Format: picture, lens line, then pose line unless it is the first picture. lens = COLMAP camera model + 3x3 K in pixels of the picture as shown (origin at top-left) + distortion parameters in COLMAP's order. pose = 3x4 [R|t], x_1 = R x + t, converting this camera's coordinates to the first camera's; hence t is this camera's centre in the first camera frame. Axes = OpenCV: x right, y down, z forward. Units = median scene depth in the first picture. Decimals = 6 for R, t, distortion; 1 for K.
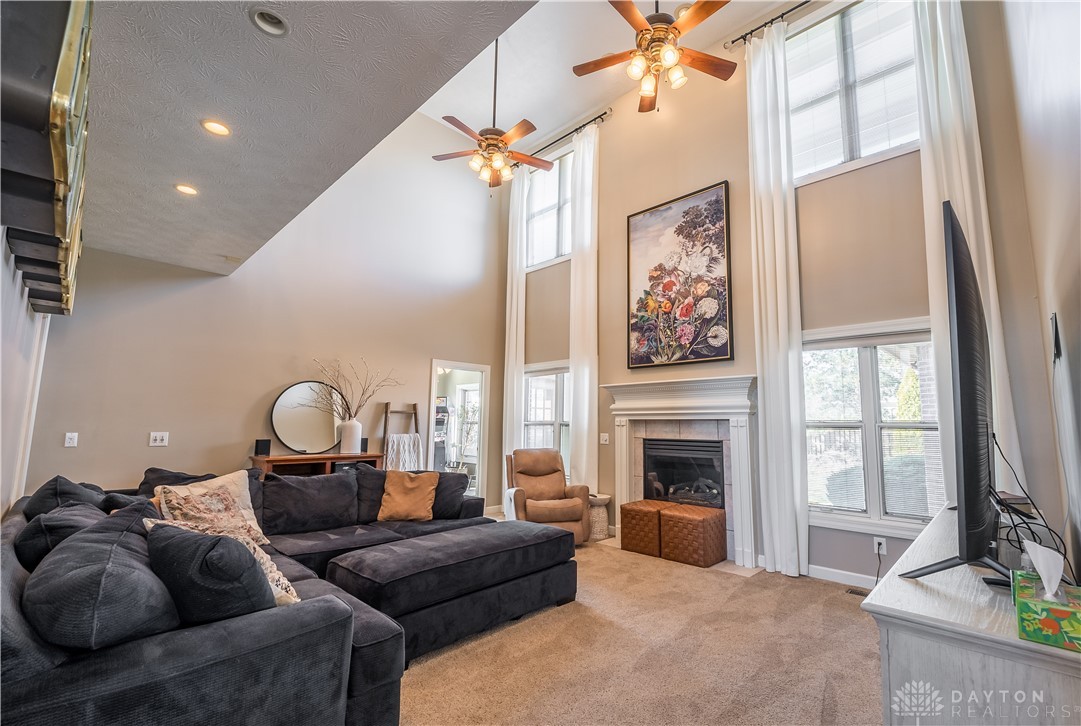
lens RADIAL K [[453.7, 0, 540.5], [0, 453.7, 363.0], [0, 0, 1]] dist [0.000025, -0.000002]
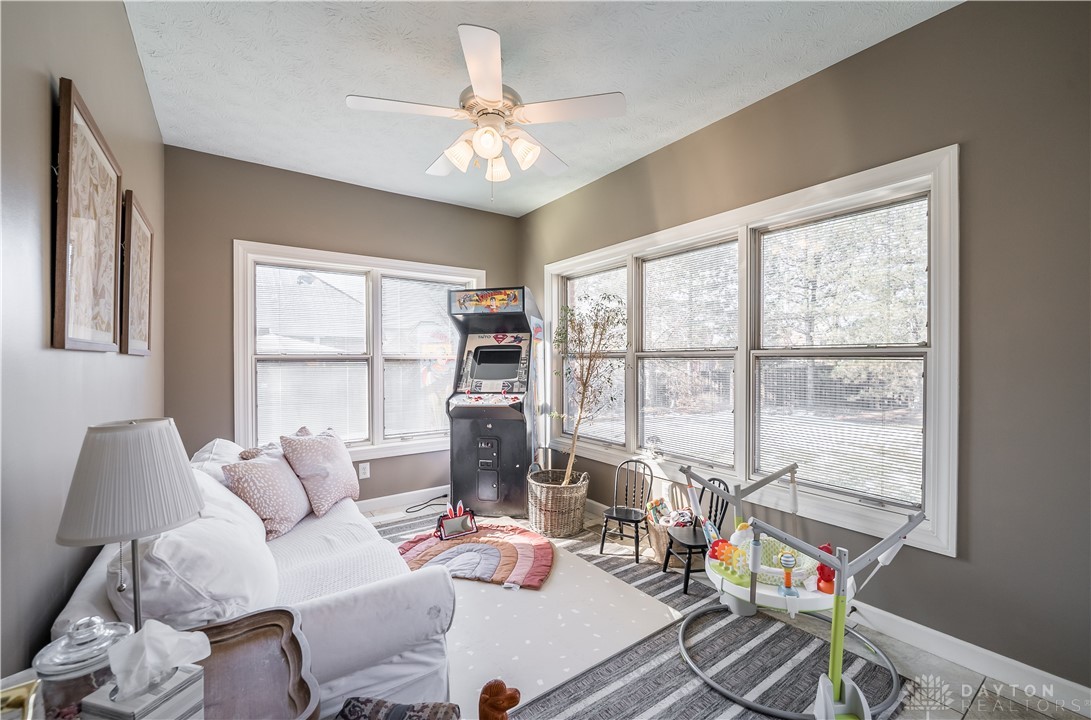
lens RADIAL K [[446.6, 0, 554.7], [0, 446.6, 361.2], [0, 0, 1]] dist [-0.000663, -0.000032]
pose [[0.990252, -0.016289, -0.138329, -0.130779], [0.035059, 0.990312, 0.134364, 0.086185], [0.134801, -0.137904, 0.981229, 0.631855]]
